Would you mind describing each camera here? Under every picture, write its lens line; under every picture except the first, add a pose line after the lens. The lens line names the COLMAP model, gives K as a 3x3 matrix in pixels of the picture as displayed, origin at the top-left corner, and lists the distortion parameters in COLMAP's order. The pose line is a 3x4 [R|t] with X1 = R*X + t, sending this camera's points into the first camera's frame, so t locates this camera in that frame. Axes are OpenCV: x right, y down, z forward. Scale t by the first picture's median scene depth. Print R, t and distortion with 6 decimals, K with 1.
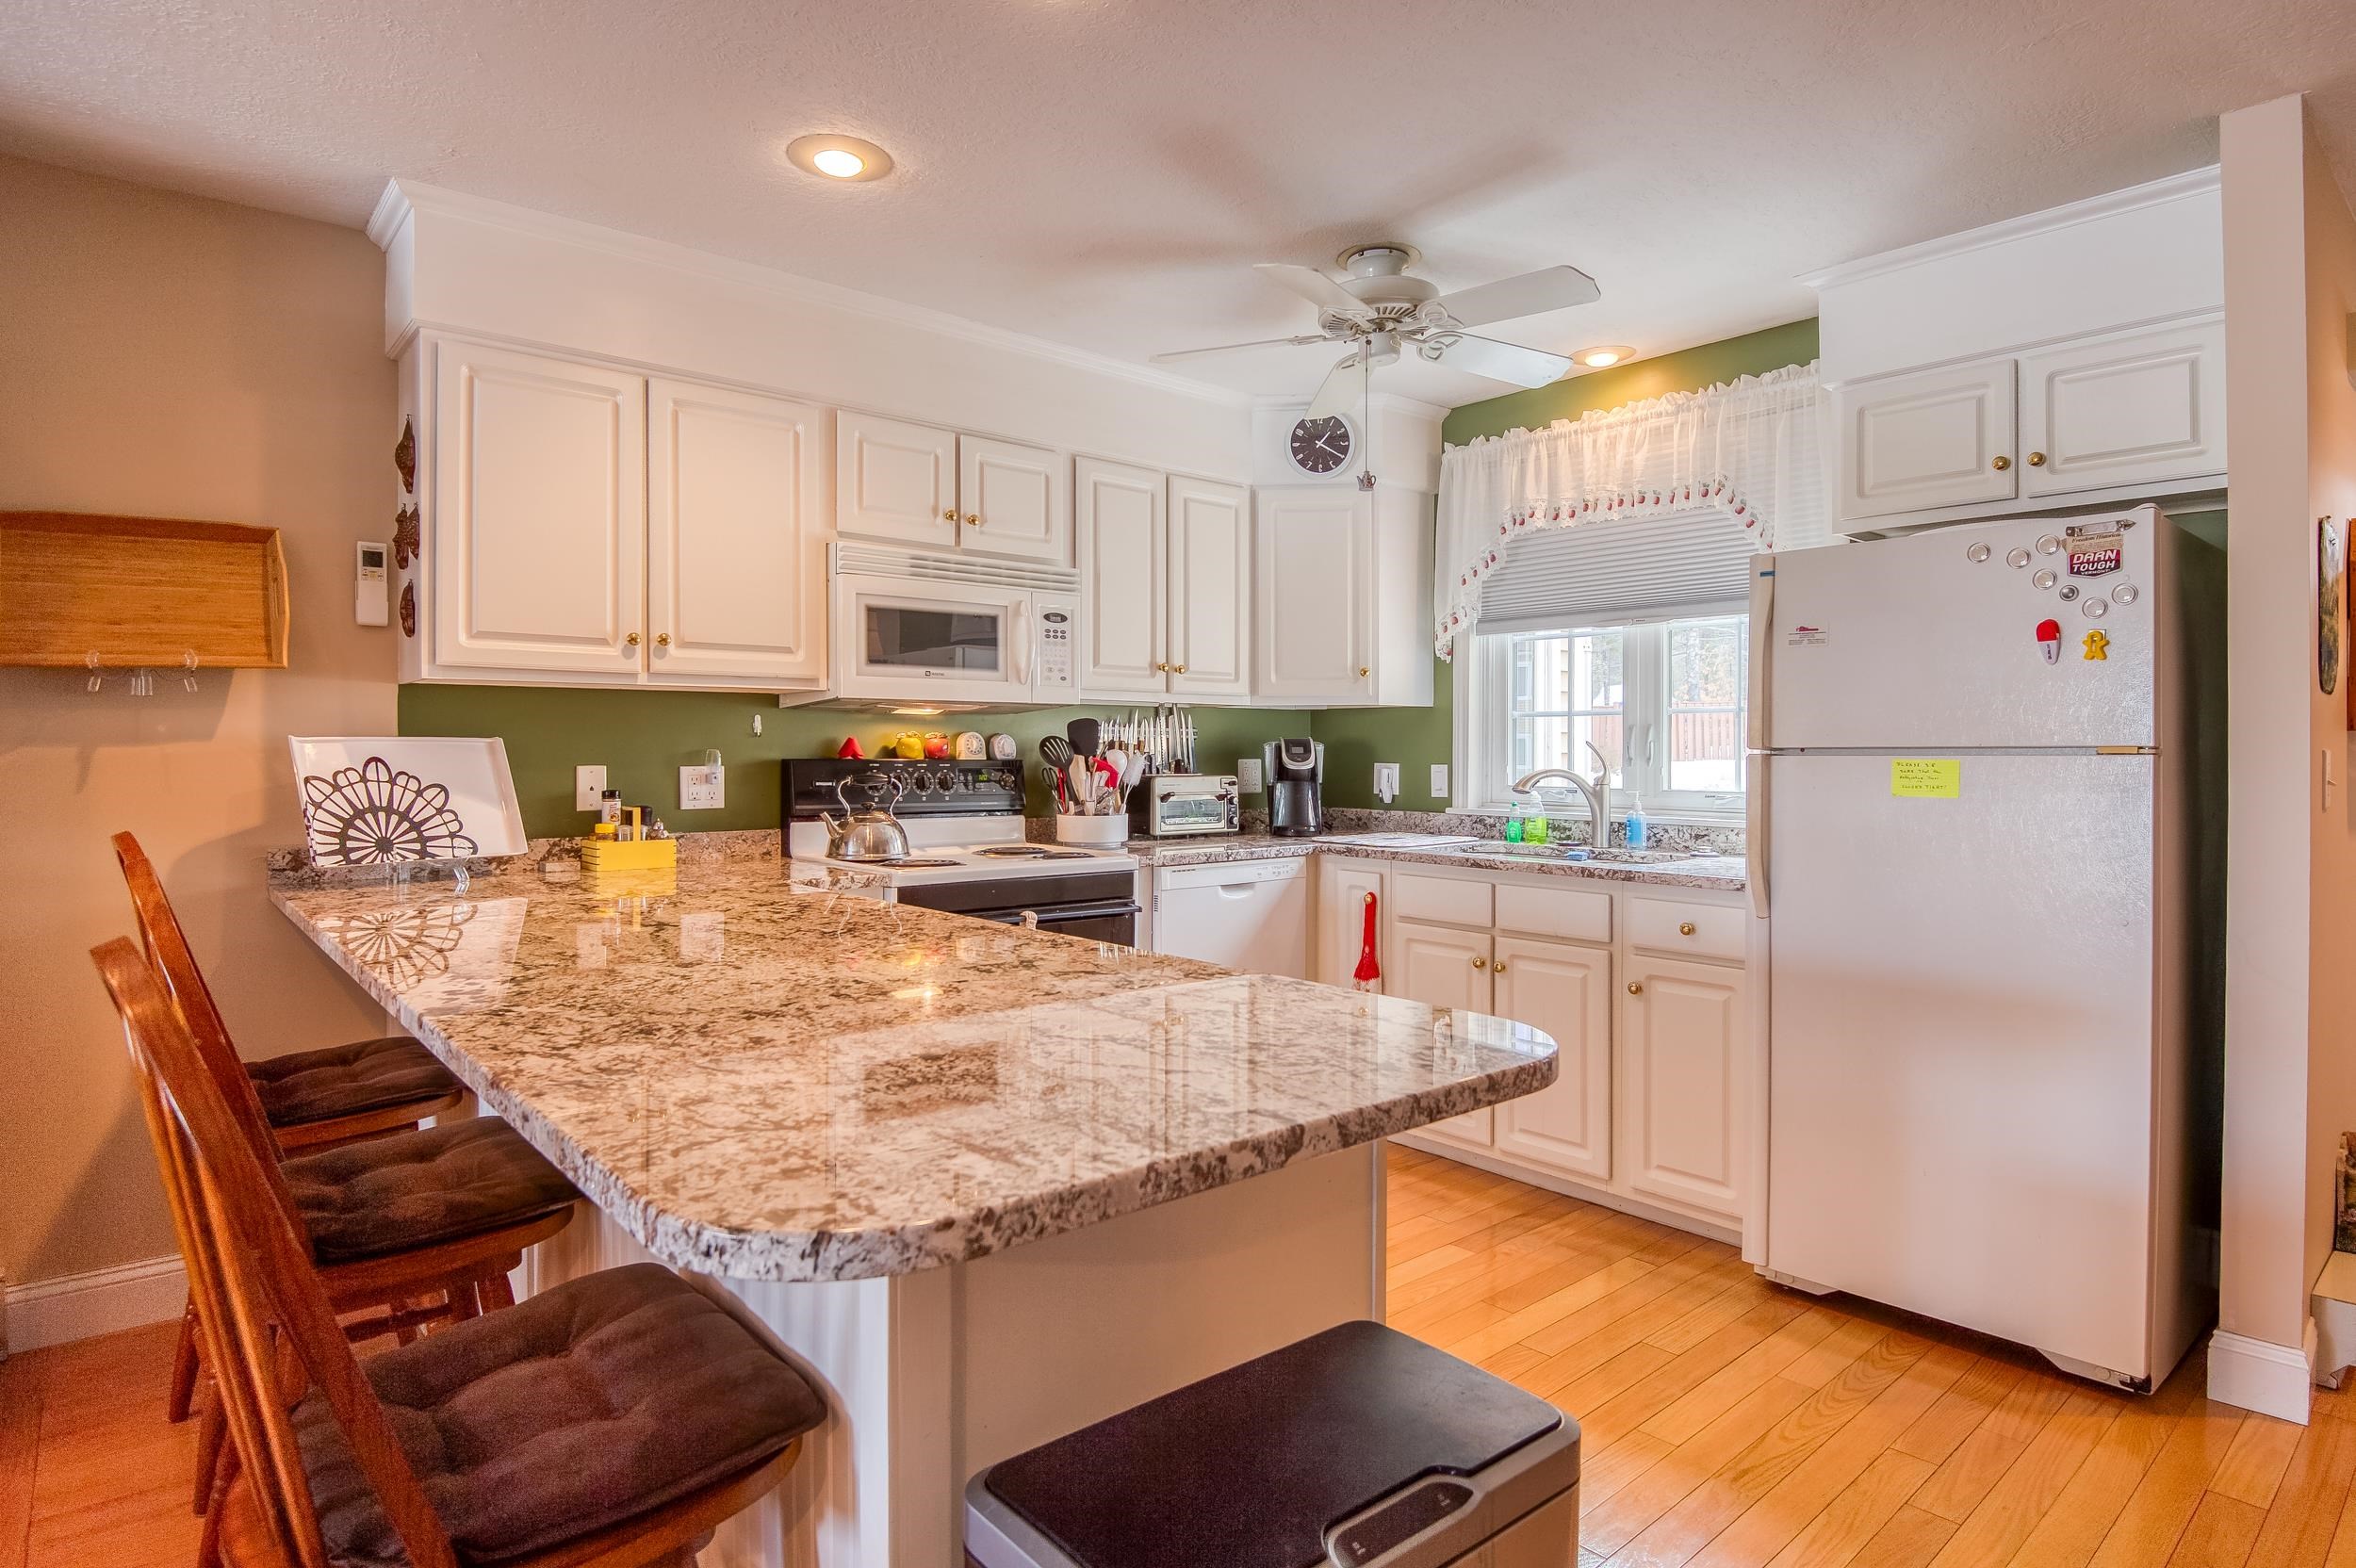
lens RADIAL K [[1263.8, 0, 1180.7], [0, 1263.8, 760.2], [0, 0, 1]] dist [-0.025065, 0.000116]
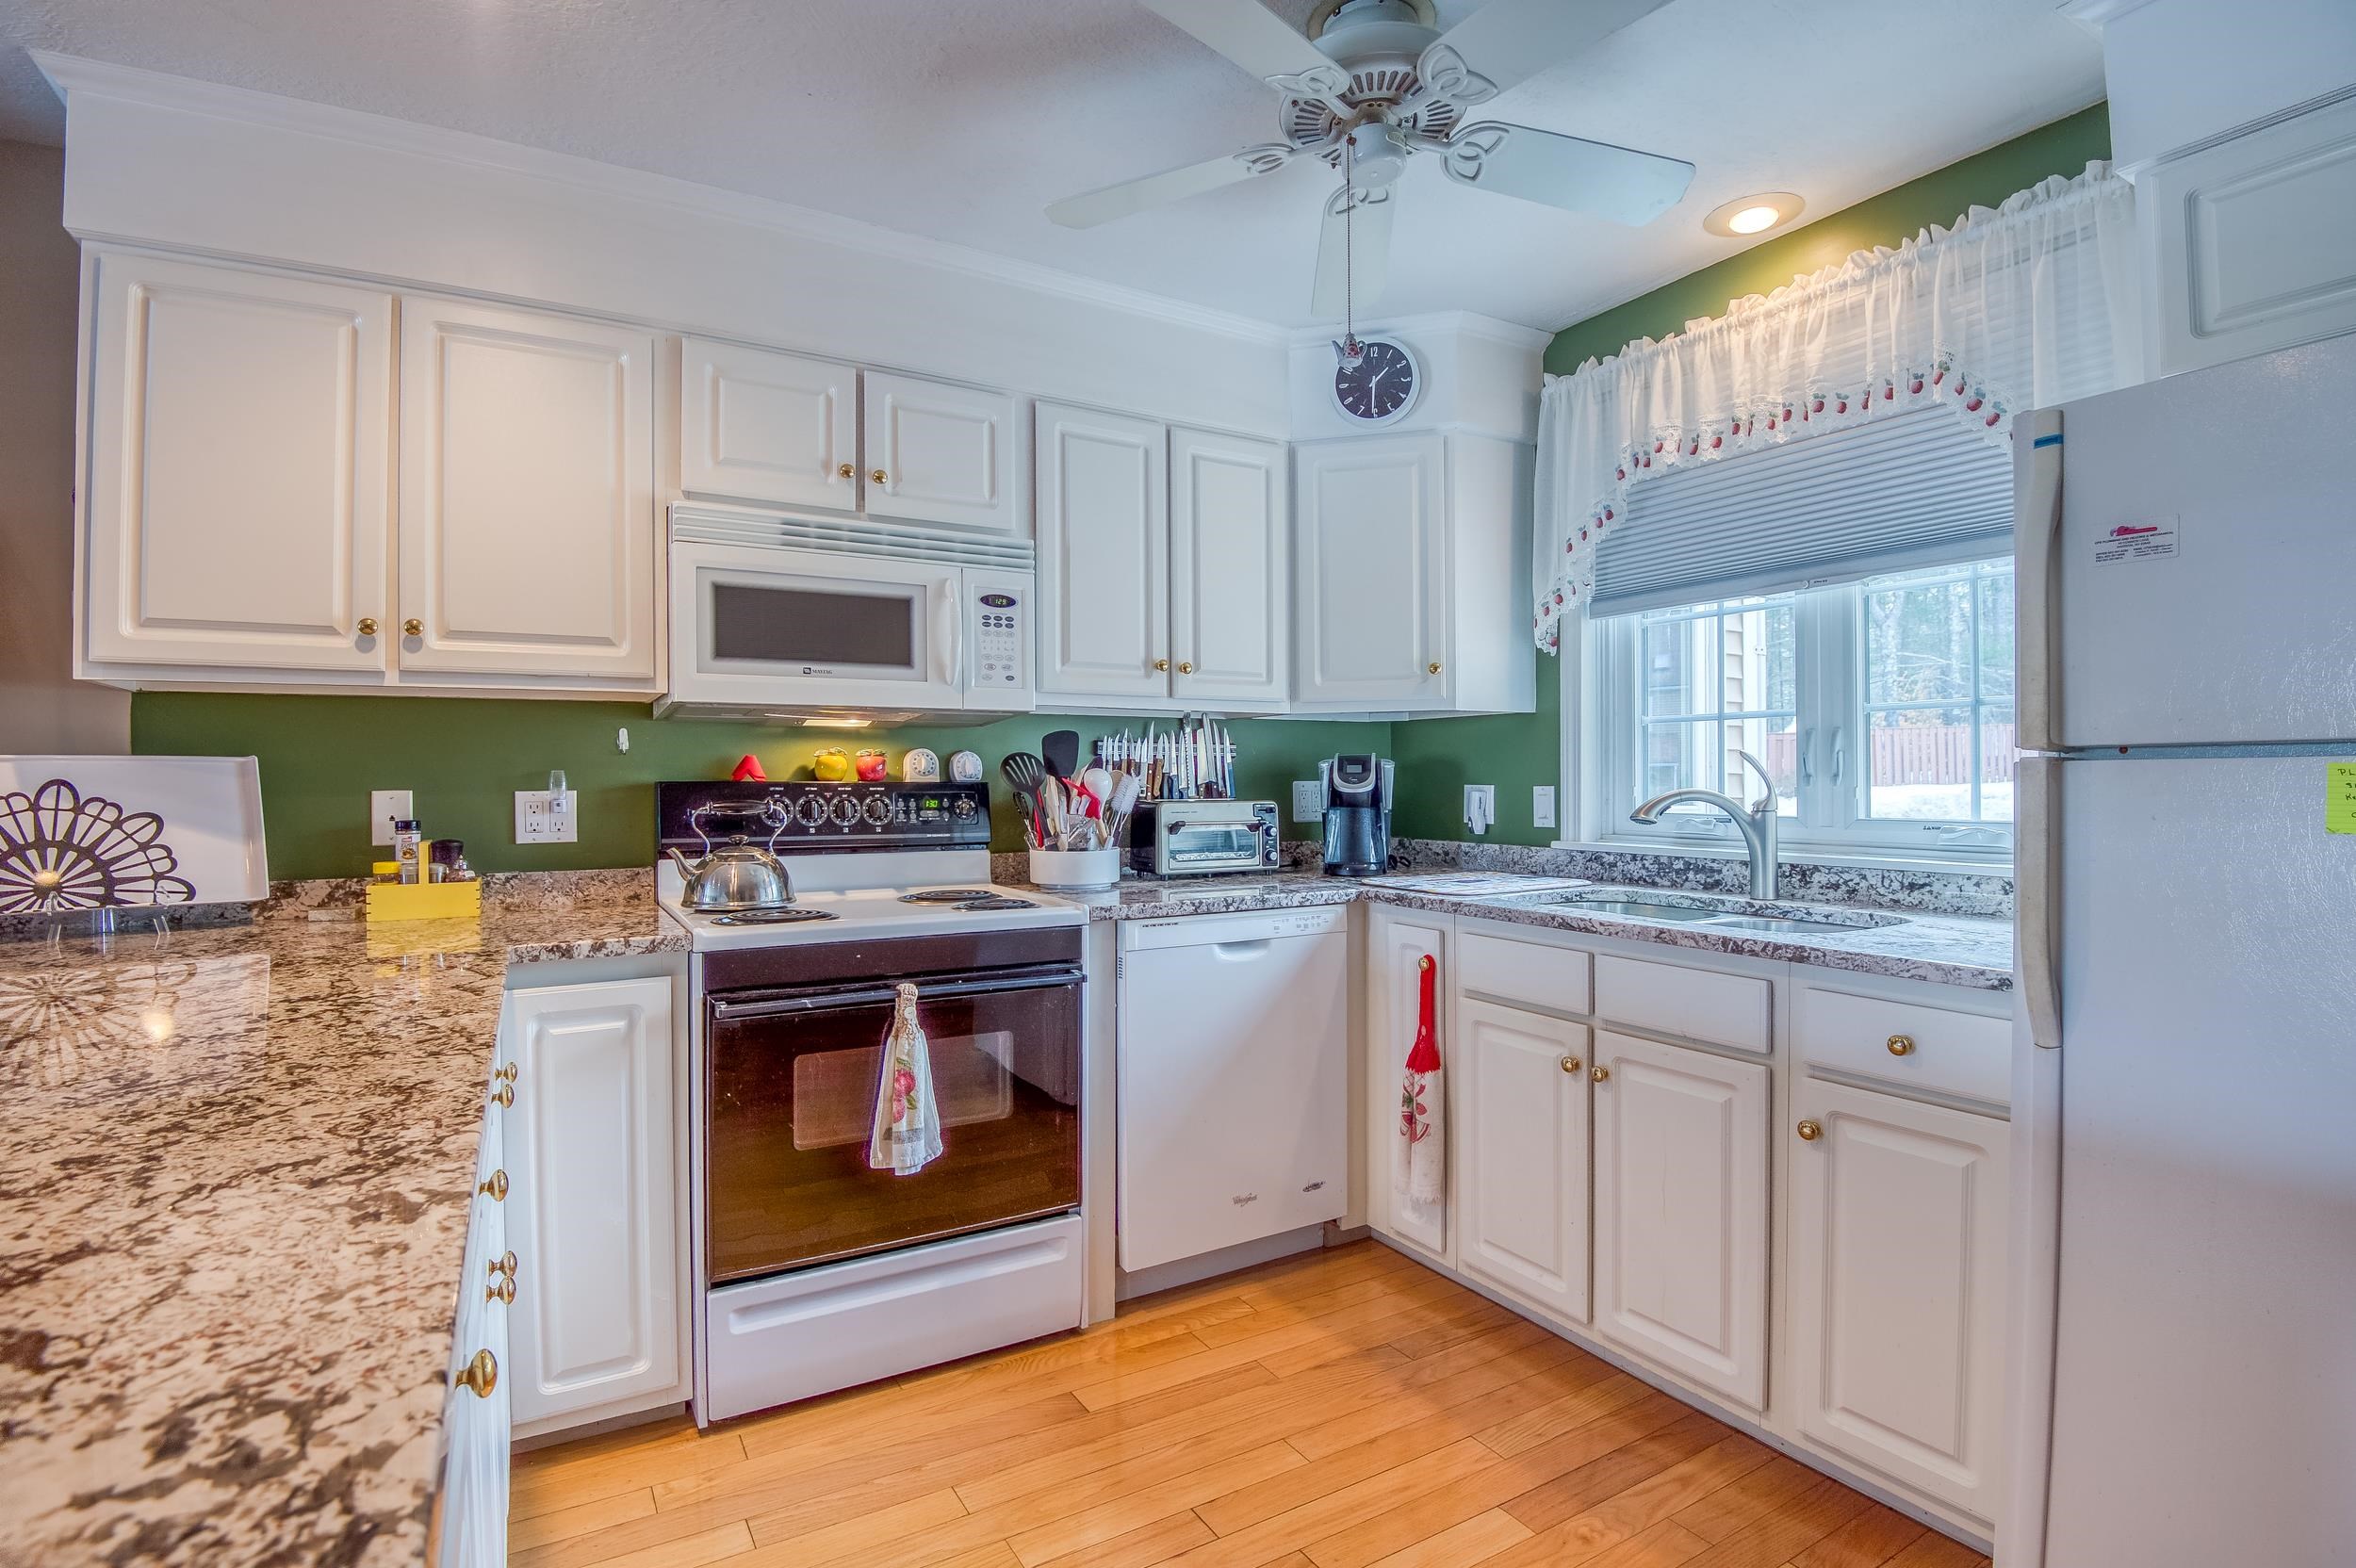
lens RADIAL K [[1086.9, 0, 1142.8], [0, 1086.9, 788.2], [0, 0, 1]] dist [-0.021459, -0.019075]
pose [[0.975527, -0.005977, -0.219797, 0.131601], [0.005676, 0.999982, -0.001998, 0.005762], [0.219805, 0.000702, 0.975544, 0.344148]]
